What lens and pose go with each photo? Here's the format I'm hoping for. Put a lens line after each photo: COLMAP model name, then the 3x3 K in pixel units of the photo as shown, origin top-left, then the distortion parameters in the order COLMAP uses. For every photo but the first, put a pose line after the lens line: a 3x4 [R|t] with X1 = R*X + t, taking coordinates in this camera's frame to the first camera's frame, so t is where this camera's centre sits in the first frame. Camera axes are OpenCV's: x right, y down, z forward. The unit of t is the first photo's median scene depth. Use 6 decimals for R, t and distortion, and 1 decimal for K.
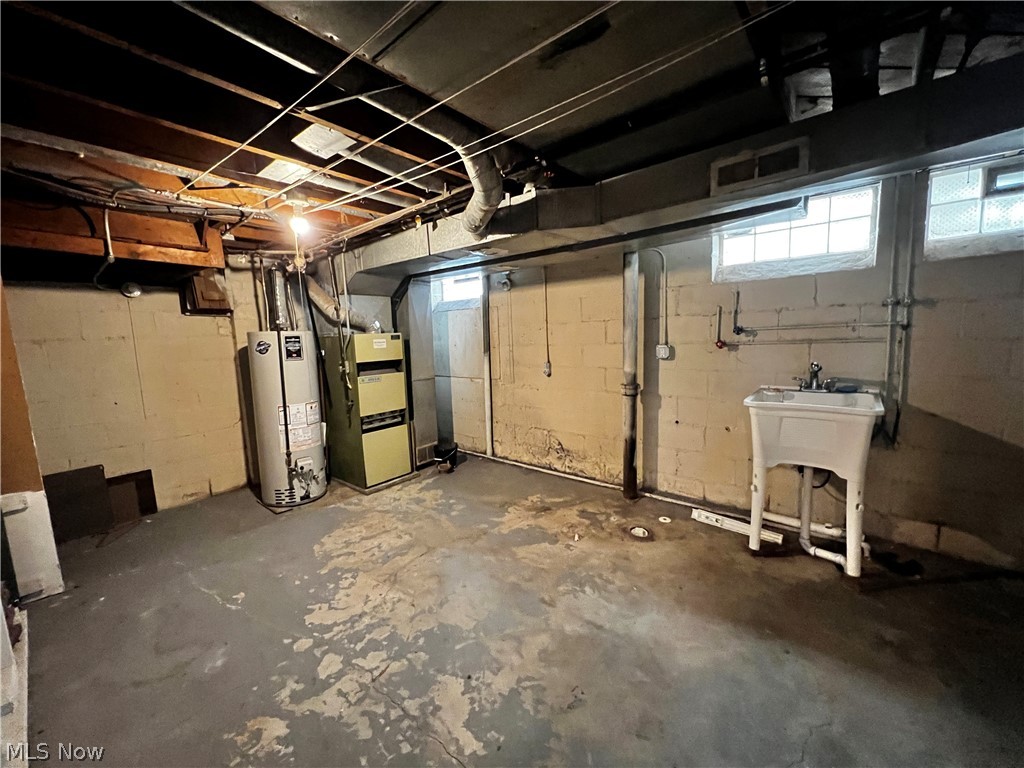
lens RADIAL K [[410.7, 0, 509.7], [0, 410.7, 384.3], [0, 0, 1]] dist [-0.001329, 0.000162]
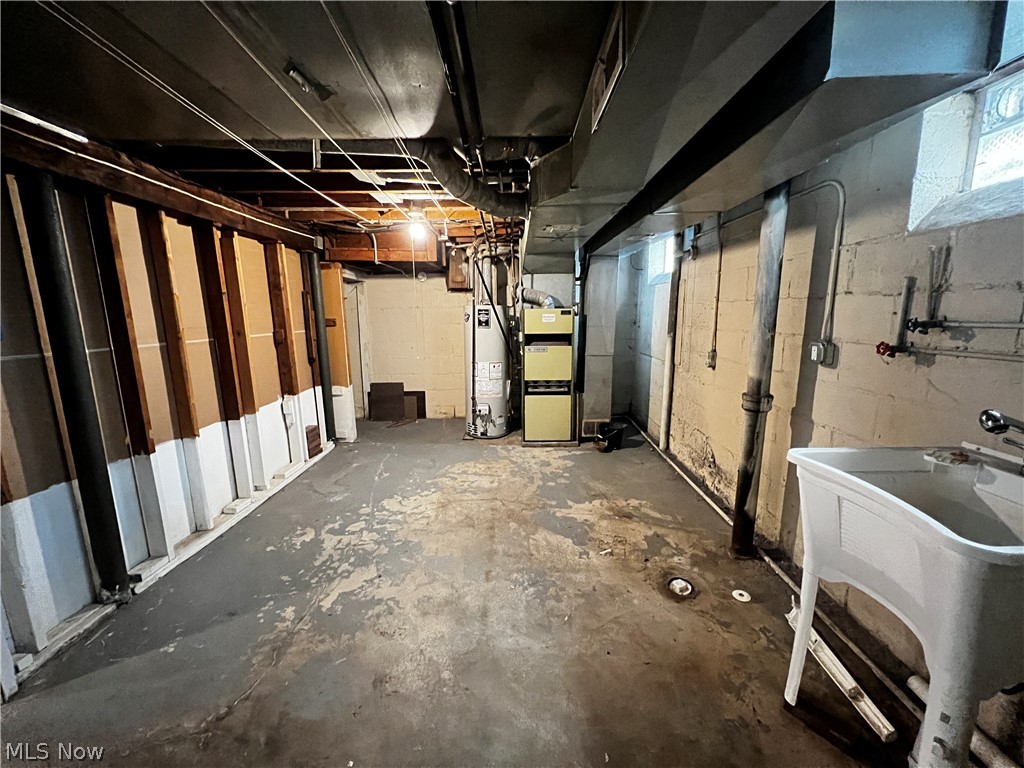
lens RADIAL K [[410.7, 0, 511.5], [0, 410.7, 385.7], [0, 0, 1]] dist [-0.001329, 0.000162]
pose [[0.631215, 0.170234, -0.756696, 0.535971], [-0.110548, 0.985402, 0.129470, -0.056788], [0.767689, 0.001928, 0.640819, 0.237679]]
